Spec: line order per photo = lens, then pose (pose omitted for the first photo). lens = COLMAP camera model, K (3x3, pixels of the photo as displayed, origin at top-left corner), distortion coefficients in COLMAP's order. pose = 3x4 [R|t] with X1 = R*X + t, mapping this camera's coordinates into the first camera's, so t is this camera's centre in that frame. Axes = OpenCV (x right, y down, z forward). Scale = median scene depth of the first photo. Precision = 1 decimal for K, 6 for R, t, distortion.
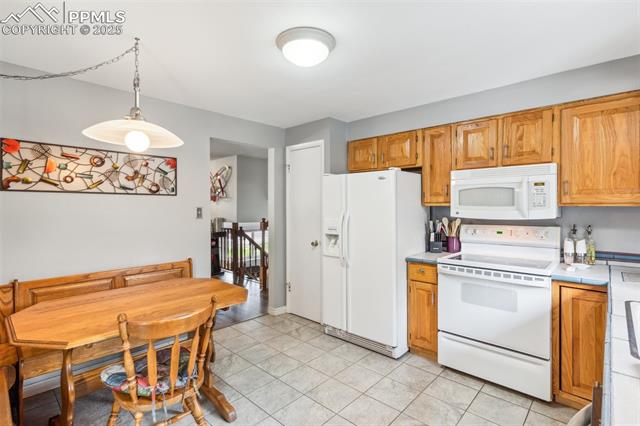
lens RADIAL K [[312.3, 0, 321.3], [0, 312.3, 209.1], [0, 0, 1]] dist [0.004483, -0.000489]
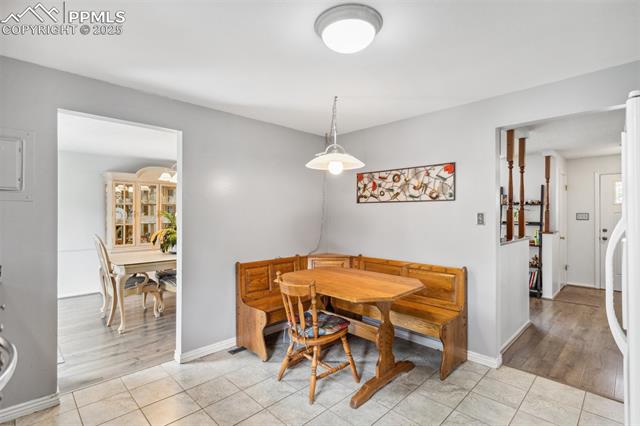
lens RADIAL K [[312.3, 0, 322.5], [0, 312.3, 213.3], [0, 0, 1]] dist [0.004483, -0.000489]
pose [[-0.051633, 0.007324, -0.998639, 0.627288], [-0.000409, 0.999973, 0.007355, -0.011386], [0.998666, 0.000788, -0.051629, 0.735512]]
